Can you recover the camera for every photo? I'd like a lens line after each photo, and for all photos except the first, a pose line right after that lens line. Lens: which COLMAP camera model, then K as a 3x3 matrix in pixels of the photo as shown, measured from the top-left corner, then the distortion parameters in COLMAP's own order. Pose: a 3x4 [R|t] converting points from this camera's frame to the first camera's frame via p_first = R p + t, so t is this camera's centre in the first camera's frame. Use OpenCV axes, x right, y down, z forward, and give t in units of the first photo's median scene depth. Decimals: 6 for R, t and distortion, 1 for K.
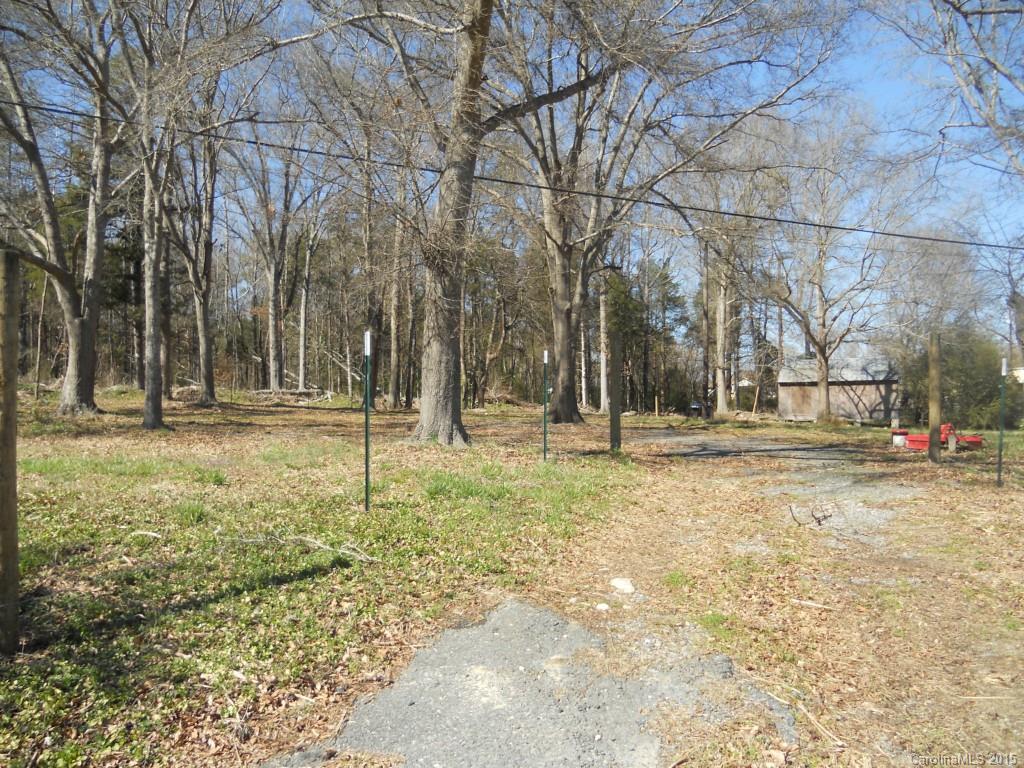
lens RADIAL K [[788.0, 0, 506.4], [0, 788.0, 391.1], [0, 0, 1]] dist [-0.051000, 0.019579]
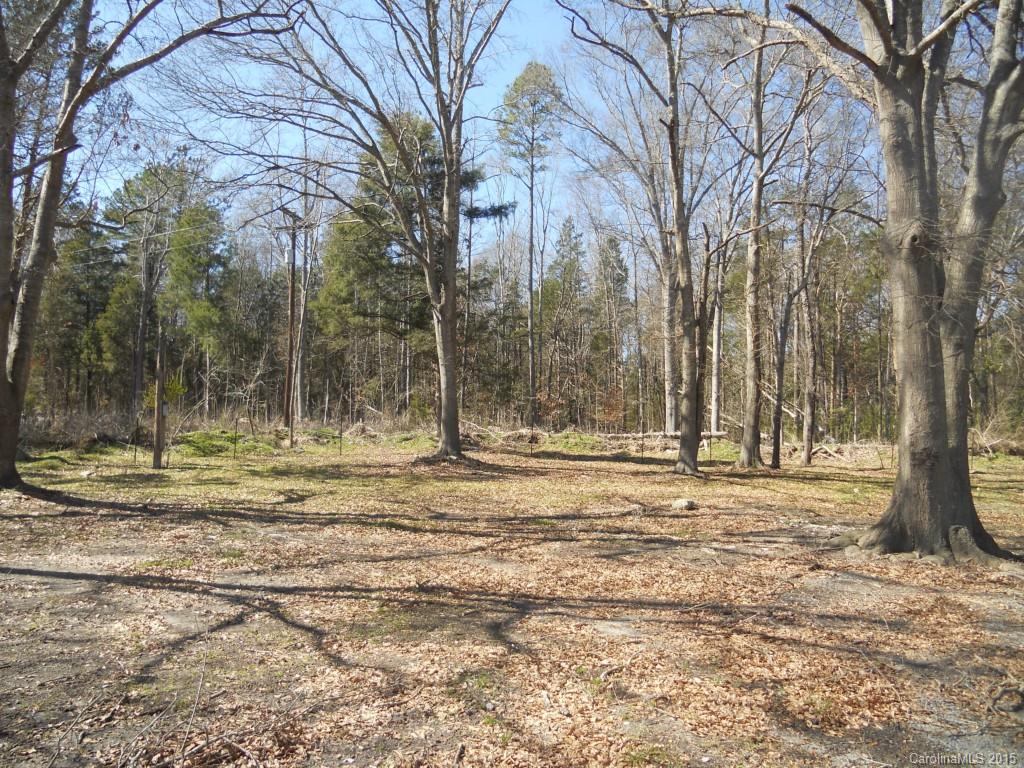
lens RADIAL K [[788.0, 0, 507.2], [0, 788.0, 387.9], [0, 0, 1]] dist [-0.051000, 0.019579]
pose [[0.788909, -0.030814, -0.613737, 0.075285], [0.001561, 0.998839, -0.048142, -0.008918], [0.614508, 0.037022, 0.788041, 0.312576]]
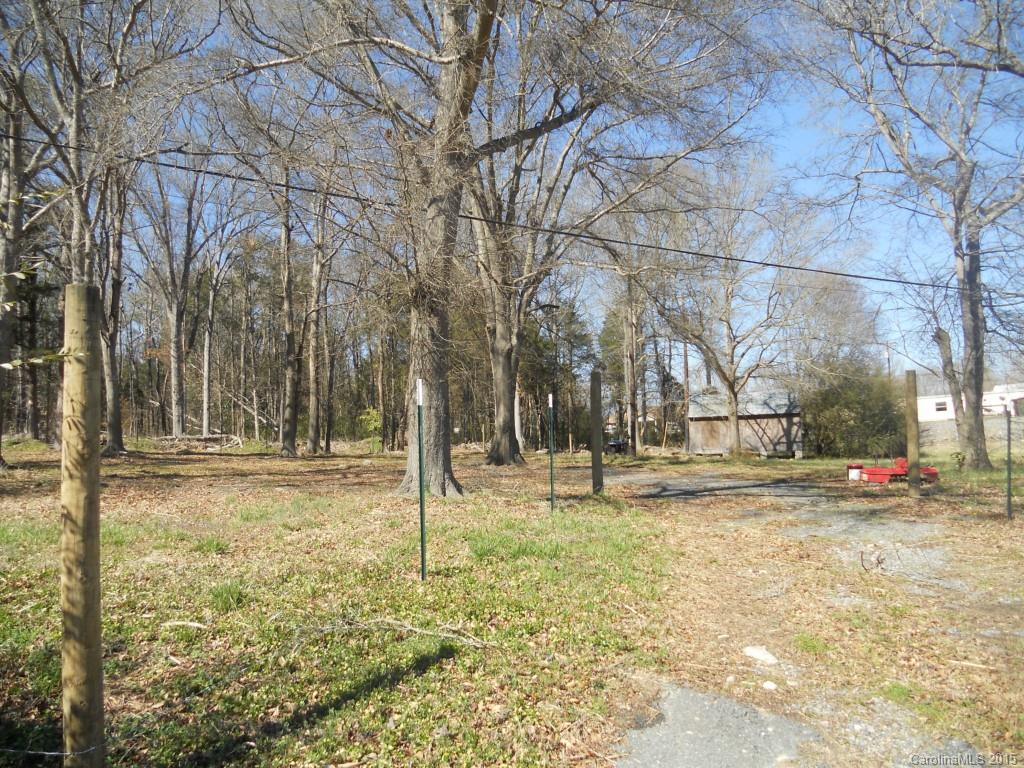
lens RADIAL K [[788.0, 0, 506.5], [0, 788.0, 392.6], [0, 0, 1]] dist [-0.051000, 0.019579]
pose [[0.991209, -0.015674, 0.131375, -0.026629], [0.021858, 0.998713, -0.045757, -0.002278], [-0.130489, 0.048227, 0.990276, 0.013622]]
